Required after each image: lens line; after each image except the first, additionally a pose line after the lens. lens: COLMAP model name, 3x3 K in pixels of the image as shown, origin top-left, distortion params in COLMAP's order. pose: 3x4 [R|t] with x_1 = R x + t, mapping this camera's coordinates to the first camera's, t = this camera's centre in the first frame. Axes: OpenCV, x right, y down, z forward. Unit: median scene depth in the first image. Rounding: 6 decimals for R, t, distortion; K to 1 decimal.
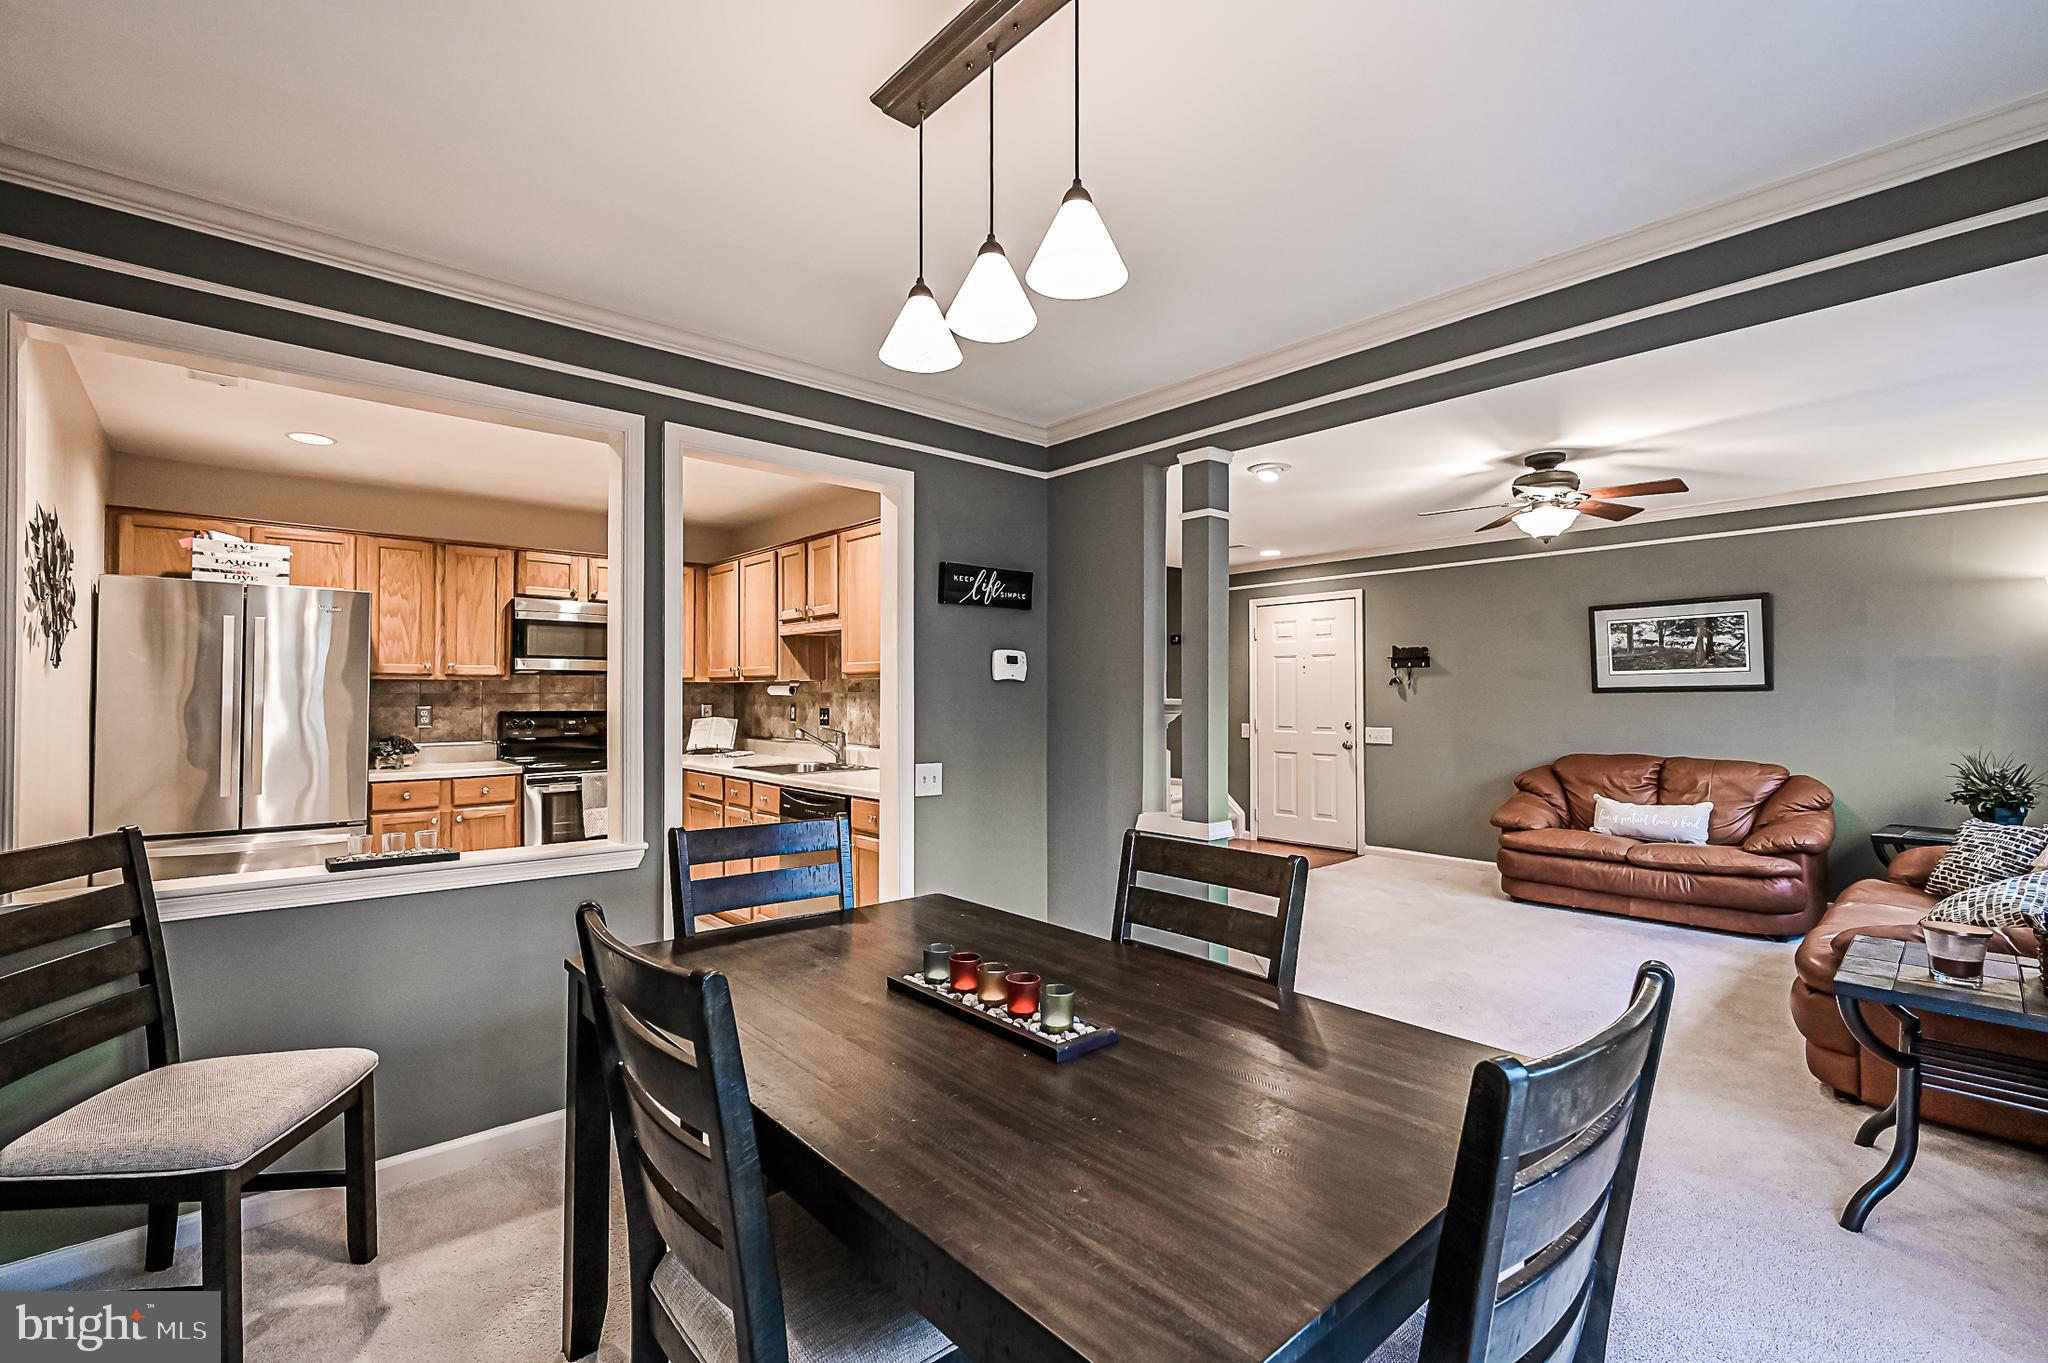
lens RADIAL K [[916.4, 0, 1018.2], [0, 916.4, 679.5], [0, 0, 1]] dist [-0.002403, 0.001214]
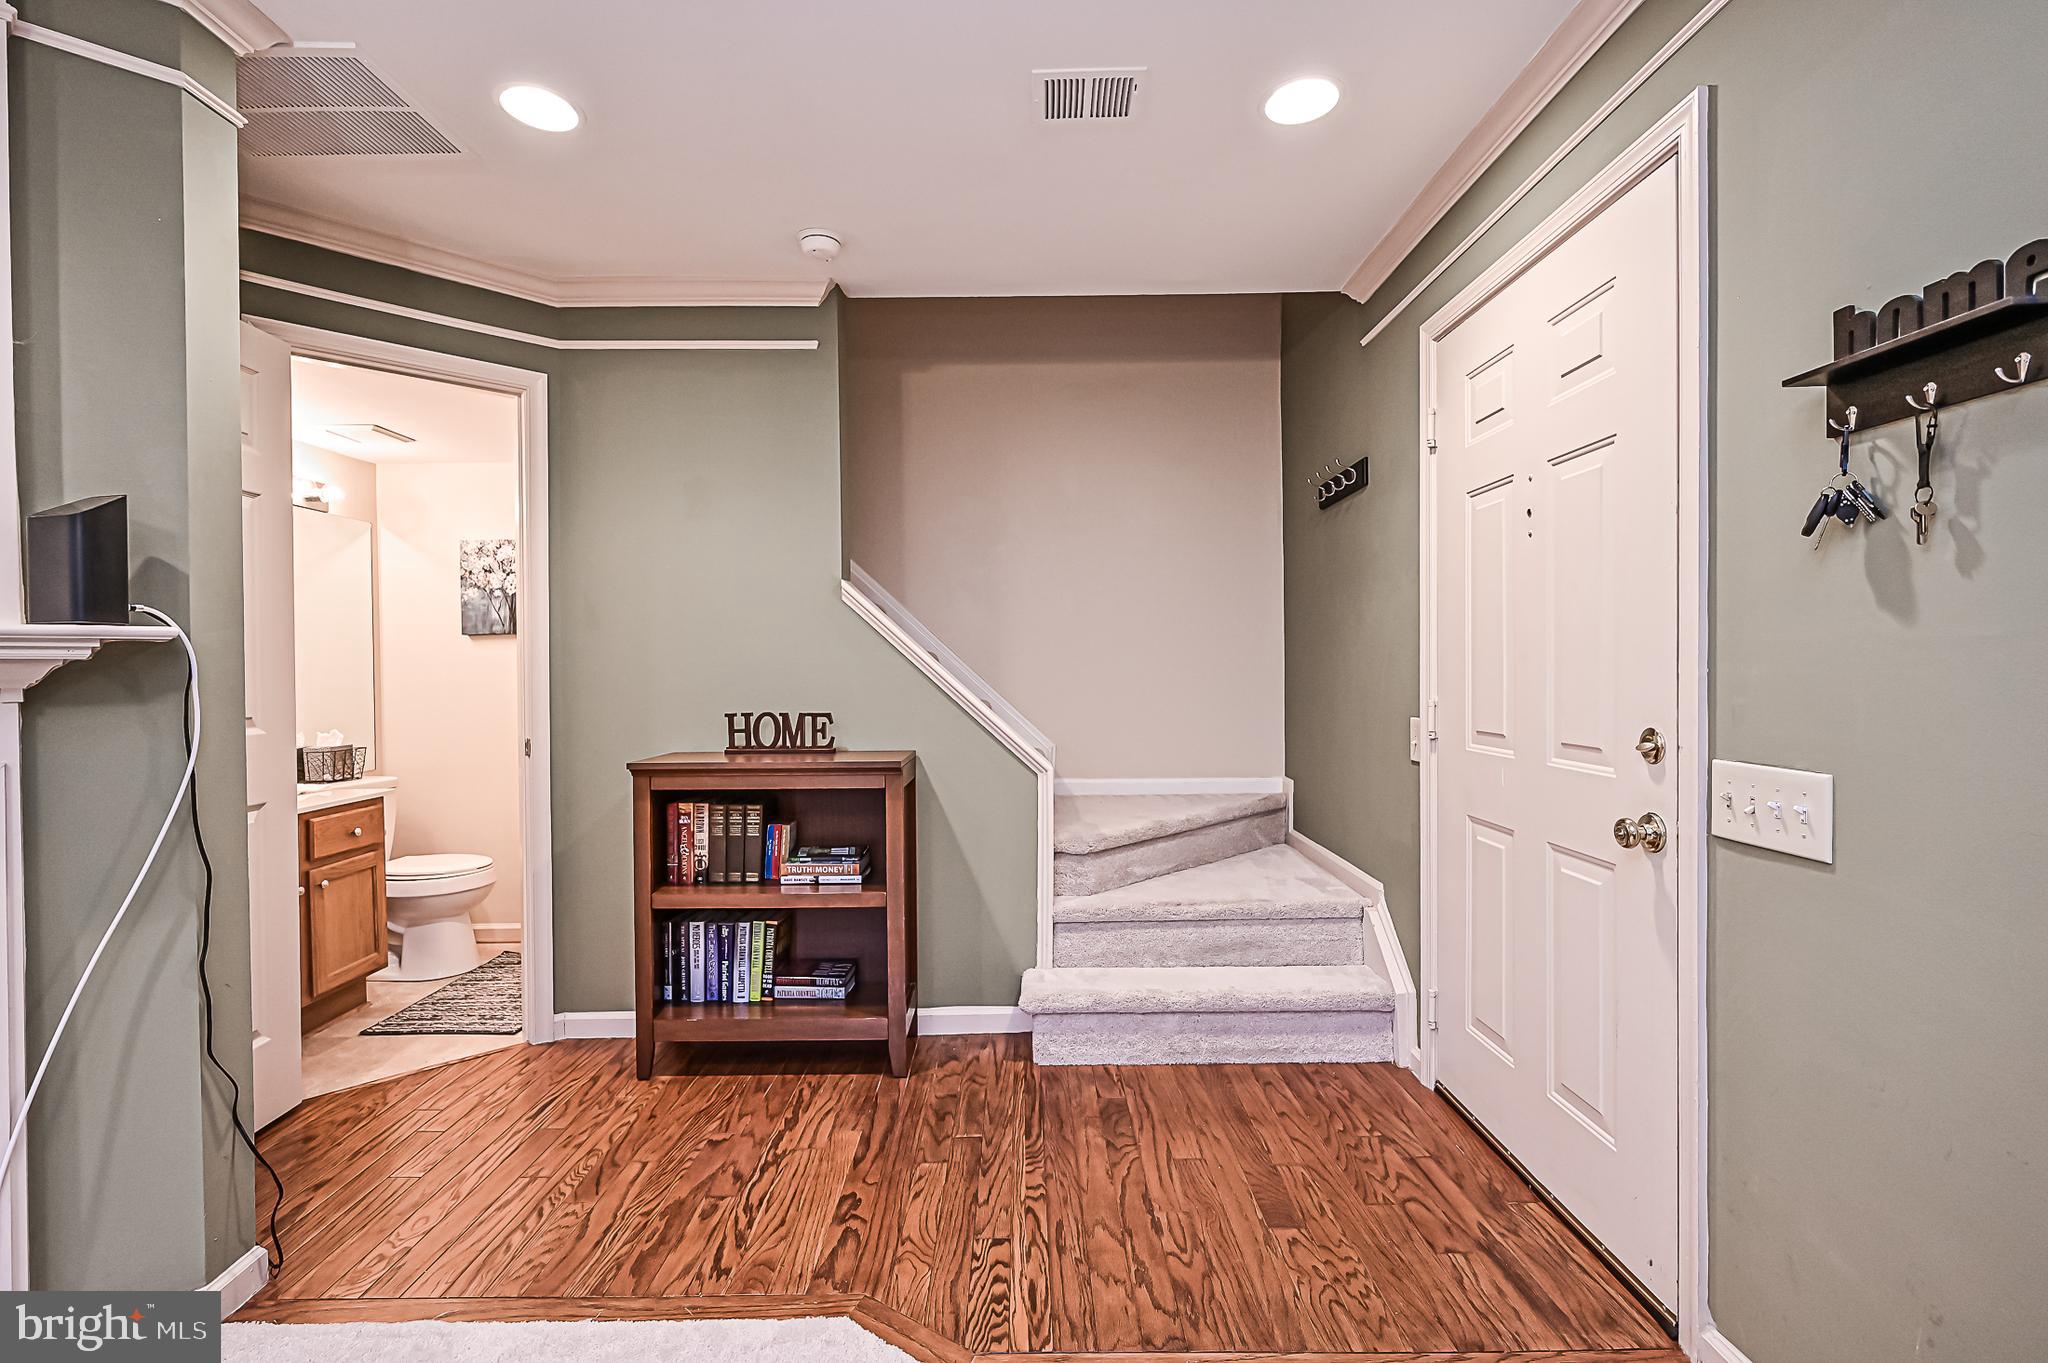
lens RADIAL K [[916.4, 0, 1021.5], [0, 916.4, 678.8], [0, 0, 1]] dist [-0.002403, 0.001214]
pose [[0.739763, 0.002909, -0.672862, 0.570952], [0.019746, 0.999466, 0.026030, 0.036891], [0.672578, -0.032543, 0.739310, 1.054391]]
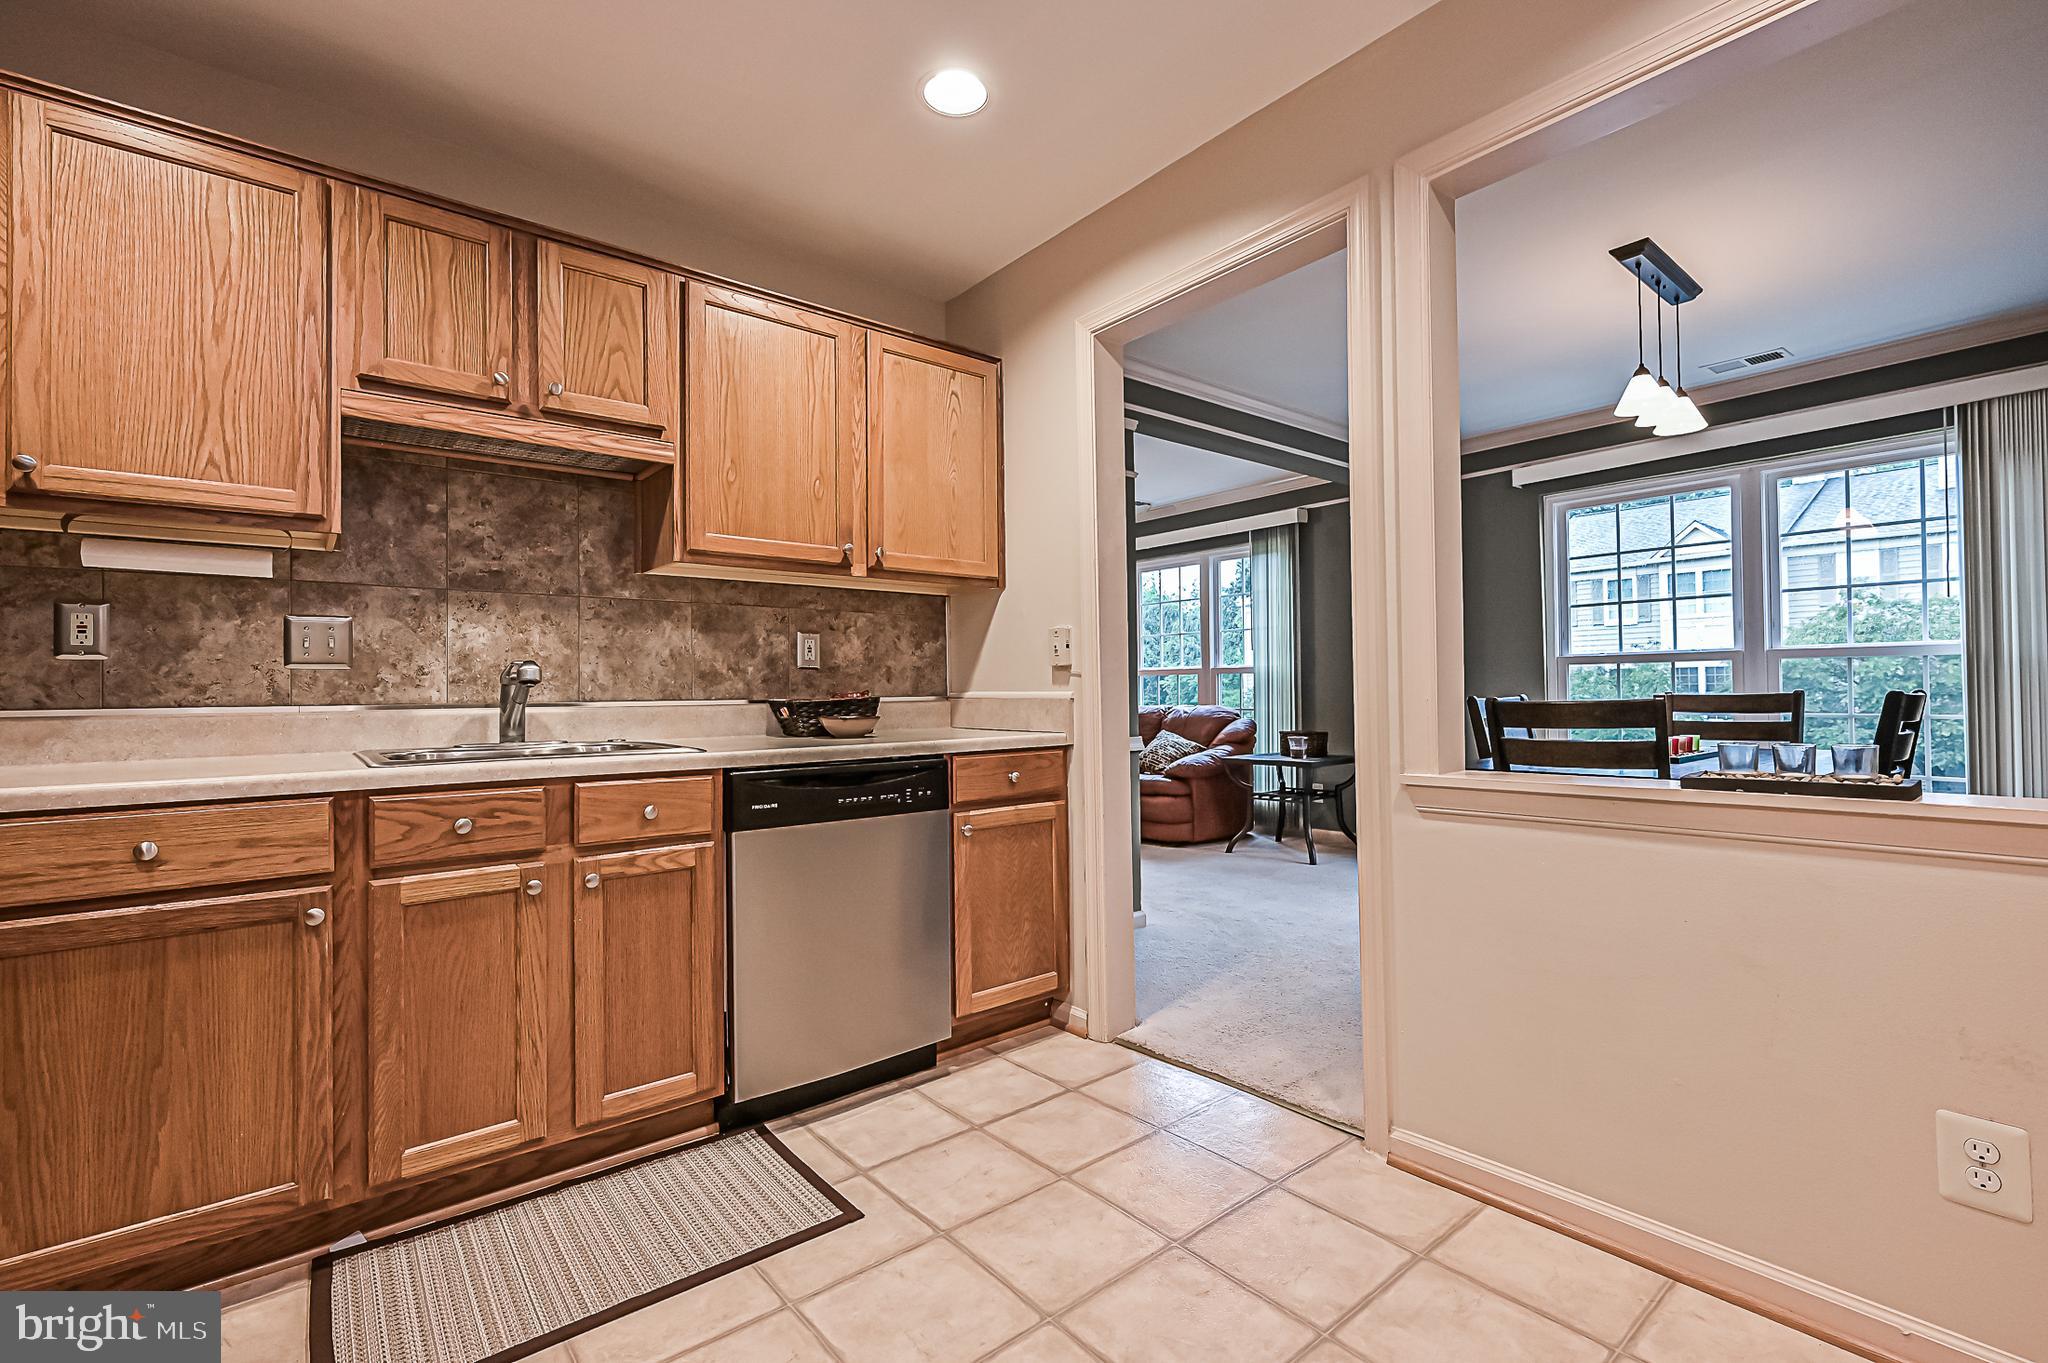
lens RADIAL K [[916.4, 0, 991.3], [0, 916.4, 675.8], [0, 0, 1]] dist [-0.002403, 0.001214]
pose [[0.050782, 0.015681, 0.998587, -0.620343], [-0.009772, 0.999837, -0.015204, 0.061818], [-0.998662, -0.008986, 0.050927, 0.720095]]
